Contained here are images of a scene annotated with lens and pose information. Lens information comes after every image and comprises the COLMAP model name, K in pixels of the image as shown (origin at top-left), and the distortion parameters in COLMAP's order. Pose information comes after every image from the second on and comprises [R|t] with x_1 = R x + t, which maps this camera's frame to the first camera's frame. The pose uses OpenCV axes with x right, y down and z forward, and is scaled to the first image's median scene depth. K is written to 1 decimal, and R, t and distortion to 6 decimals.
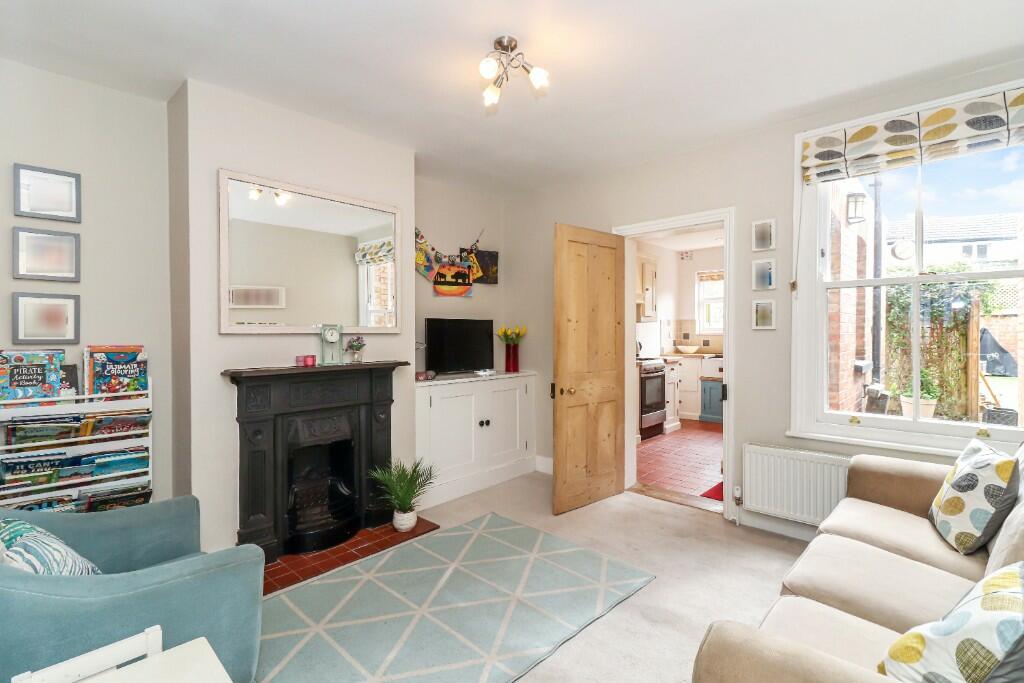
lens RADIAL K [[475.7, 0, 513.2], [0, 475.7, 346.6], [0, 0, 1]] dist [0.004616, -0.004827]
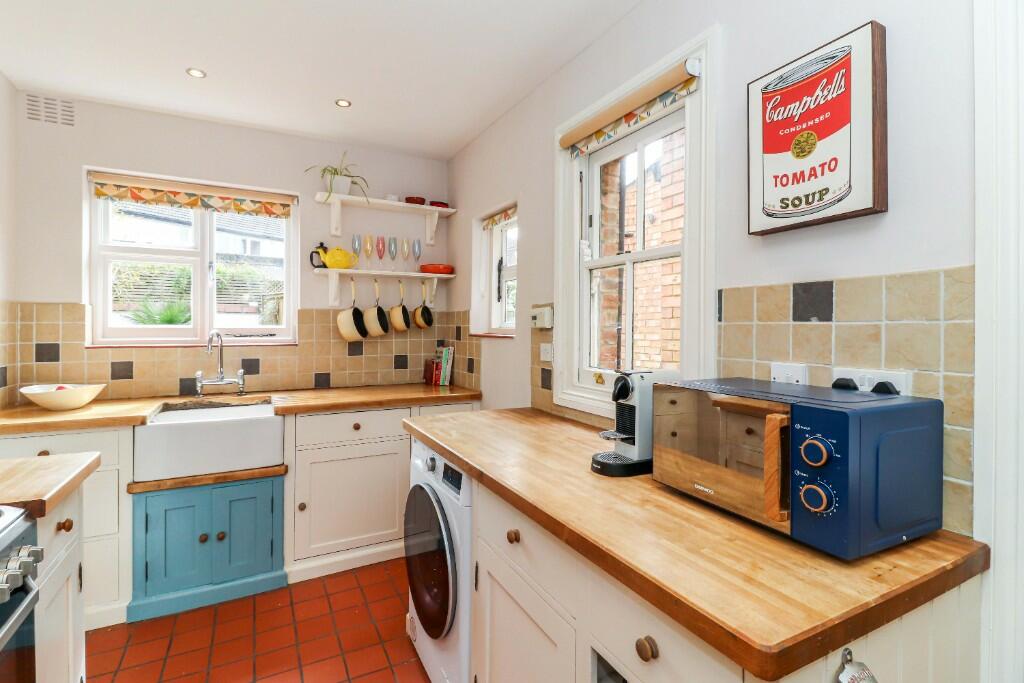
lens RADIAL K [[475.7, 0, 495.1], [0, 475.7, 328.6], [0, 0, 1]] dist [0.004616, -0.004827]
pose [[0.348016, 0.009217, 0.937443, 0.311159], [0.020237, 0.999645, -0.017341, -0.050238], [-0.937270, 0.025006, 0.347706, 1.139886]]
